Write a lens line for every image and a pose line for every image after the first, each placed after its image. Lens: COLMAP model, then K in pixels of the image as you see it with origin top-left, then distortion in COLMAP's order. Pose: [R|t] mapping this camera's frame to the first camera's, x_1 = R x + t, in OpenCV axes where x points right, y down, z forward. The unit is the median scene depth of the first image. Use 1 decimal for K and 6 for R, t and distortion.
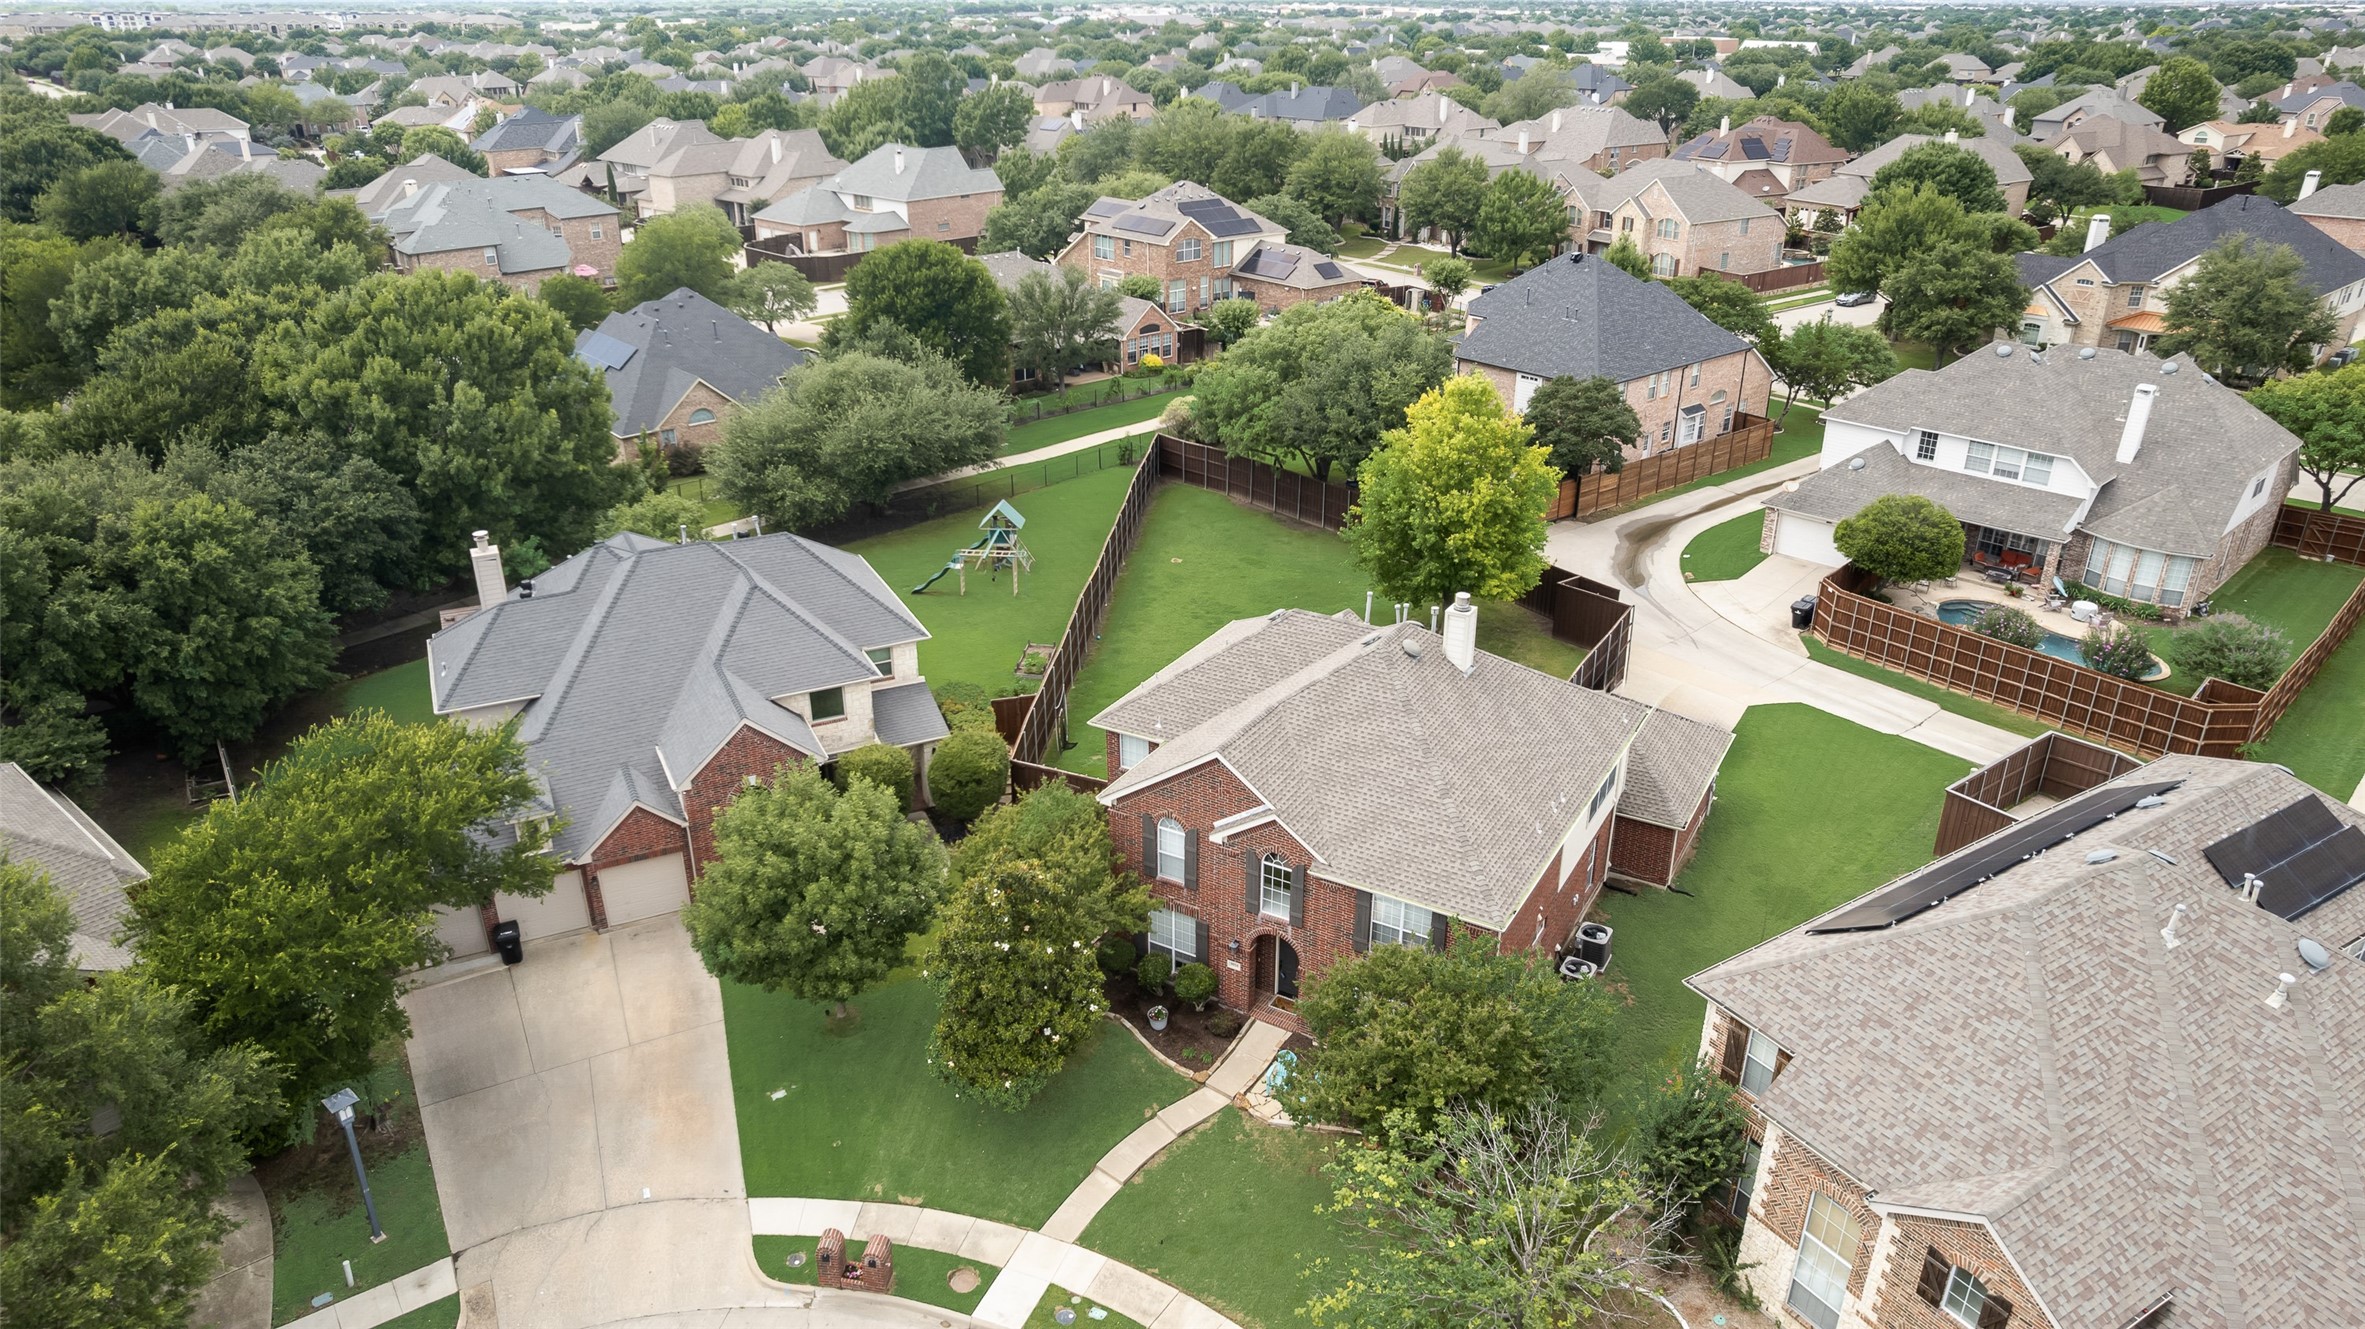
lens RADIAL K [[1514.6, 0, 1197.0], [0, 1514.6, 662.0], [0, 0, 1]] dist [-0.059477, 0.045655]
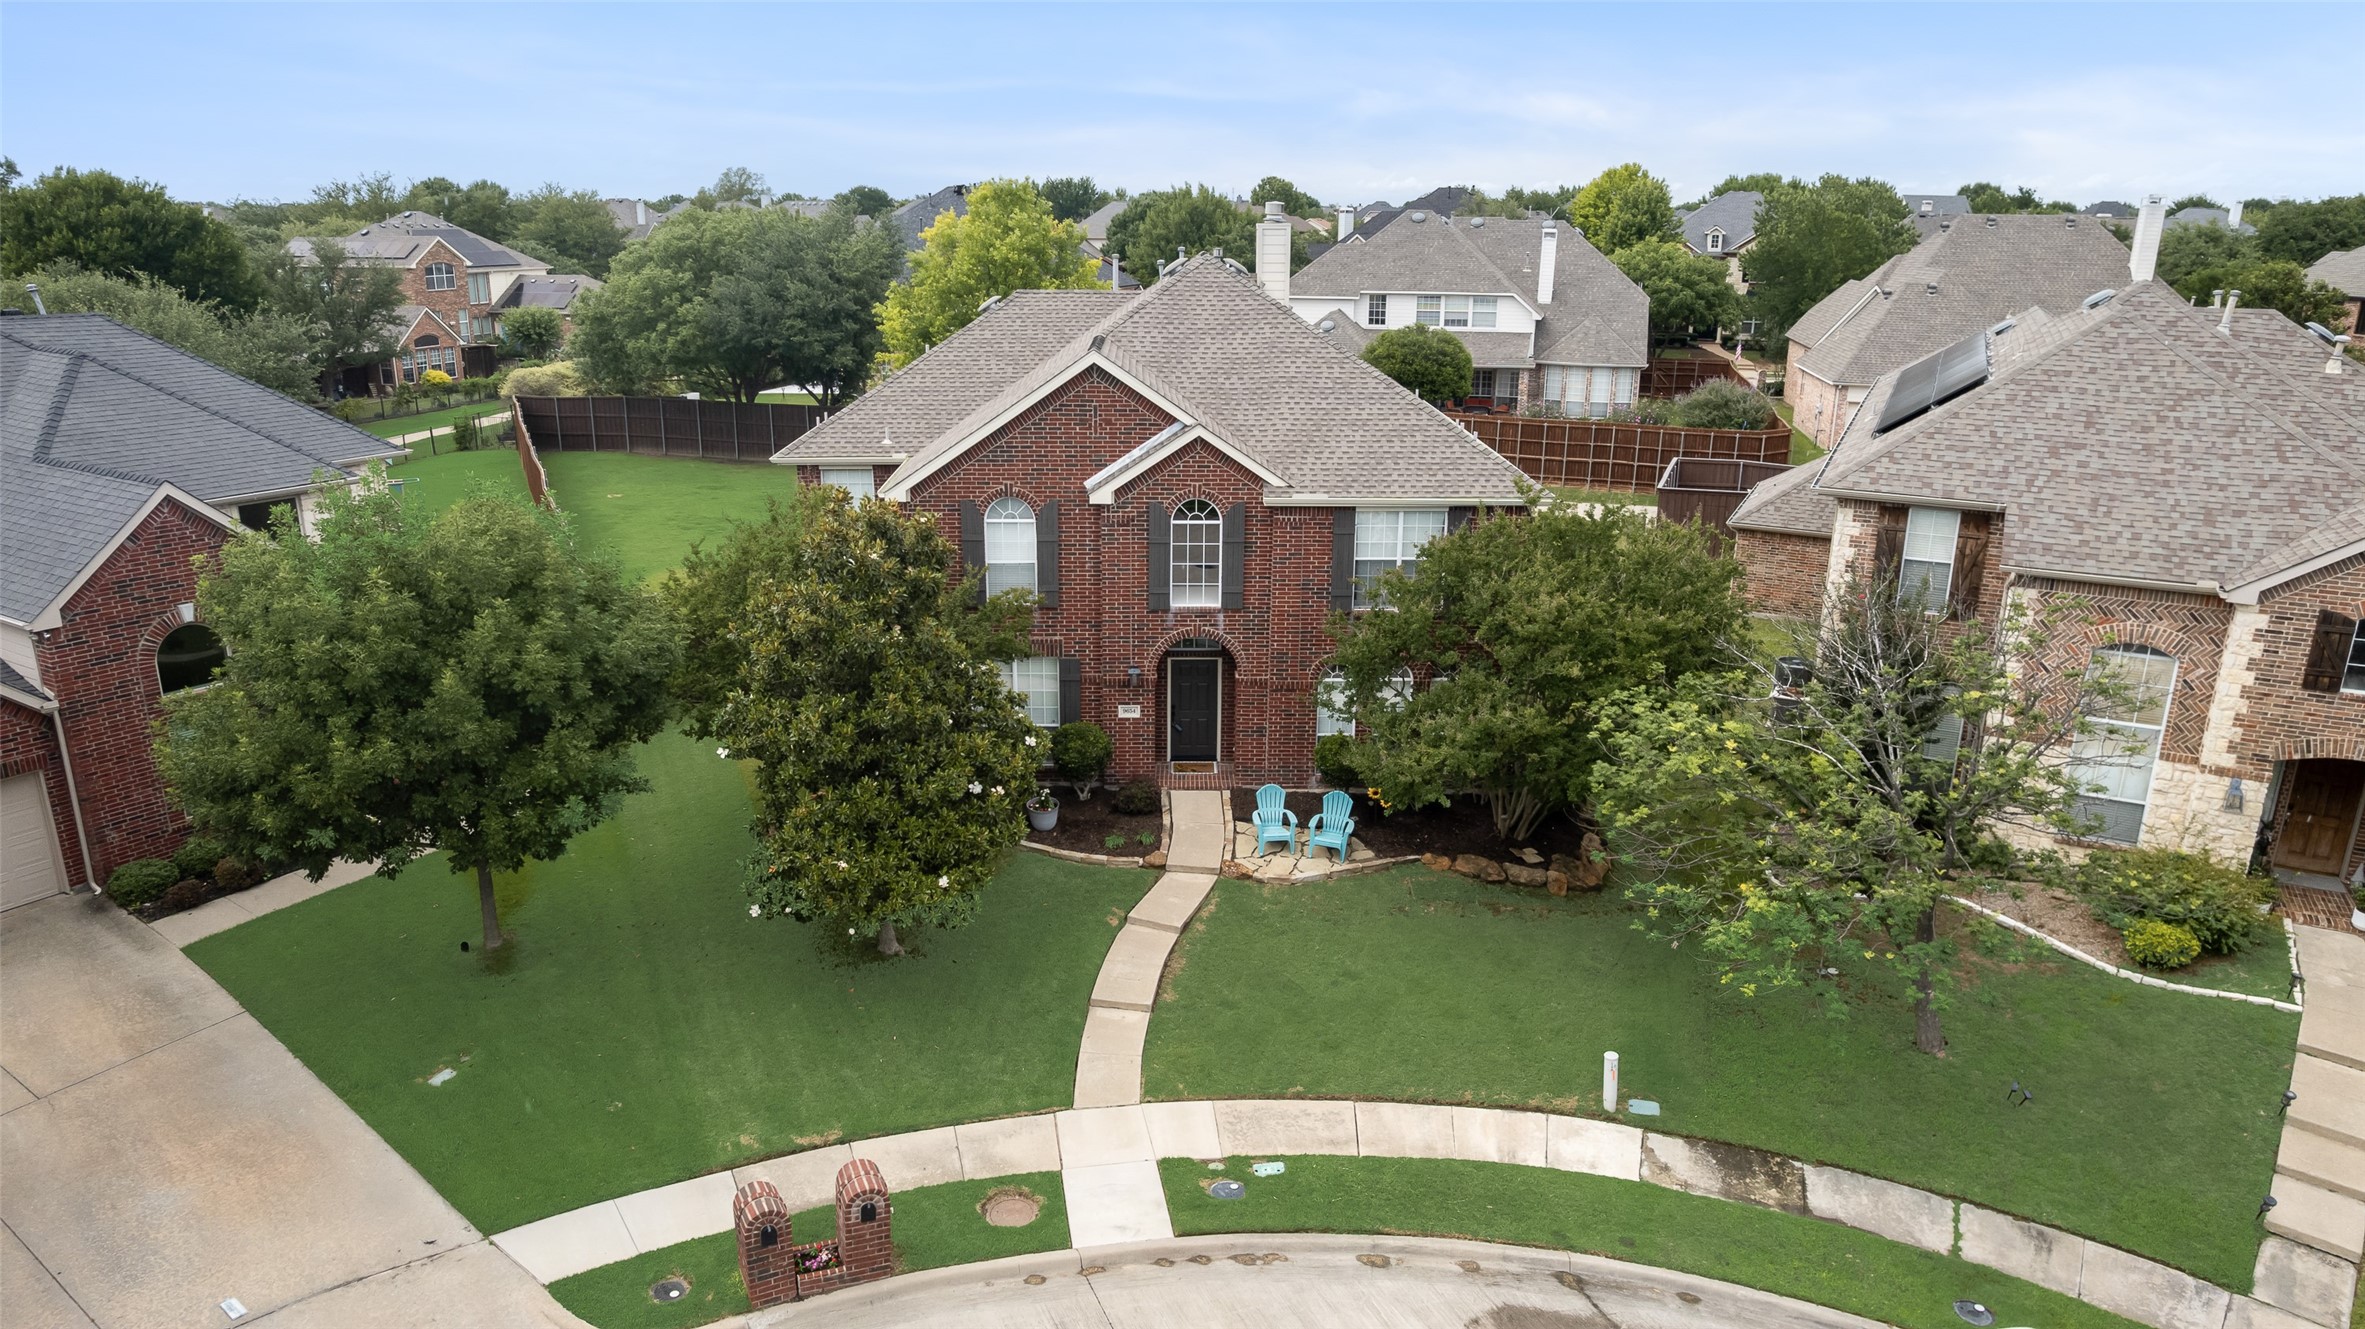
lens RADIAL K [[1514.6, 0, 1197.0], [0, 1514.6, 662.0], [0, 0, 1]] dist [-0.059477, 0.045655]
pose [[0.853617, -0.152131, 0.498192, -0.283364], [0.211826, 0.975132, -0.065177, 0.232118], [-0.475887, 0.161166, 0.864614, 0.409026]]
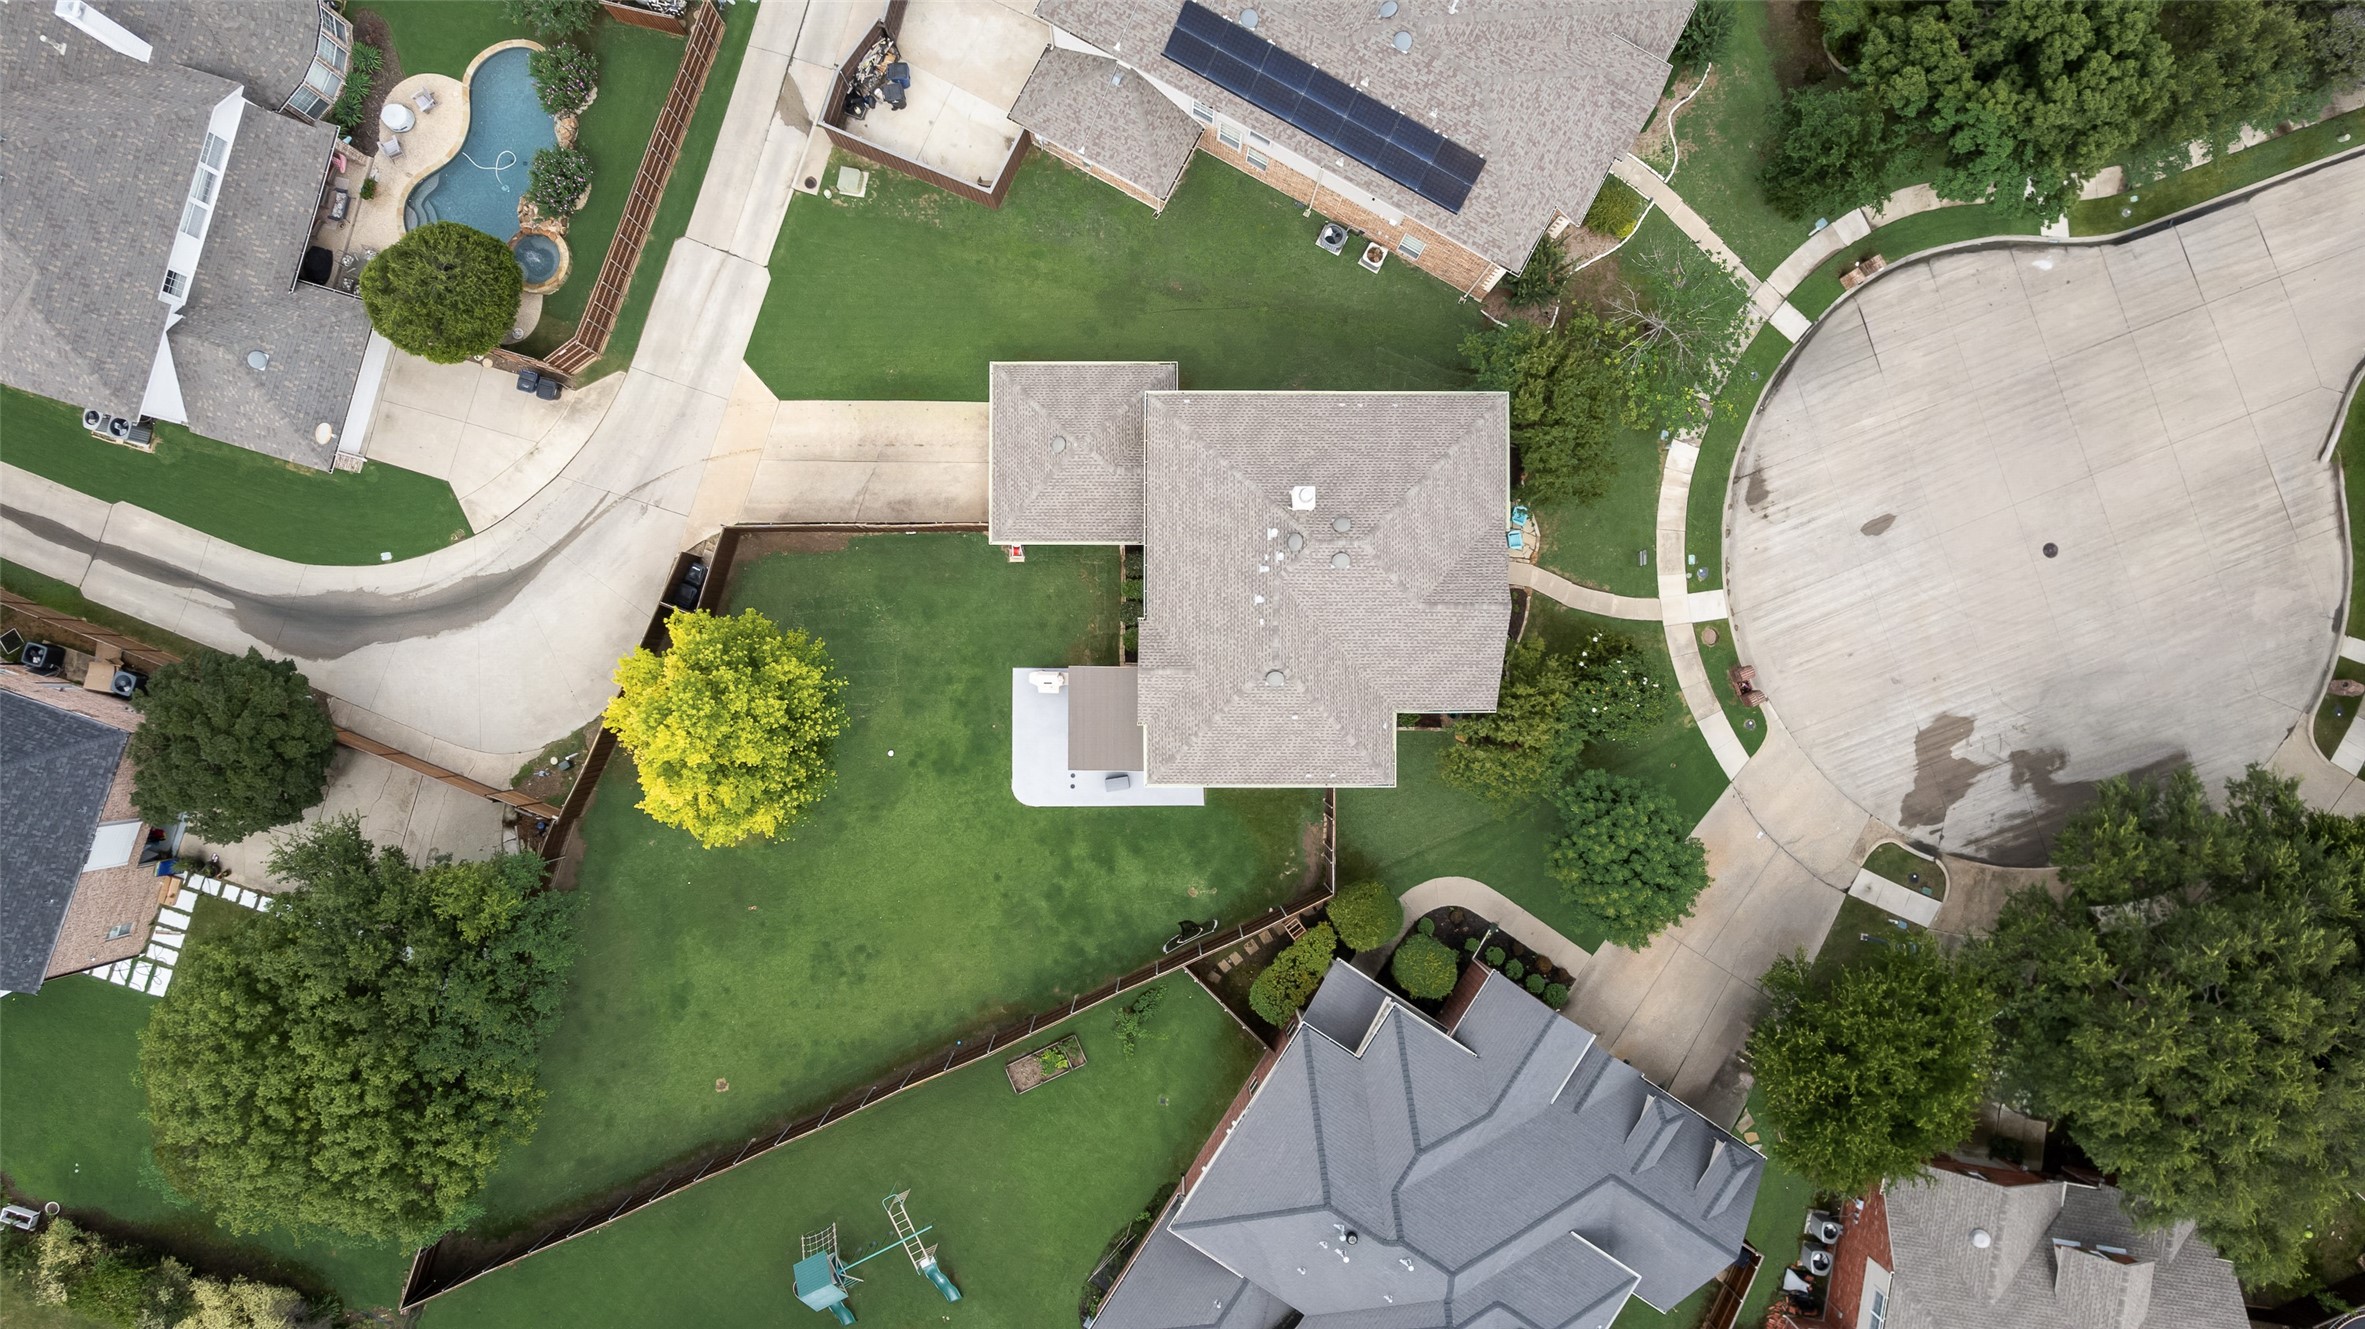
lens RADIAL K [[1514.6, 0, 1197.0], [0, 1514.6, 662.0], [0, 0, 1]] dist [-0.059477, 0.045655]
pose [[-0.495349, -0.868318, 0.025558, 0.065049], [0.358609, -0.177602, 0.916437, -1.245506], [-0.791220, 0.463122, 0.399362, 0.663601]]
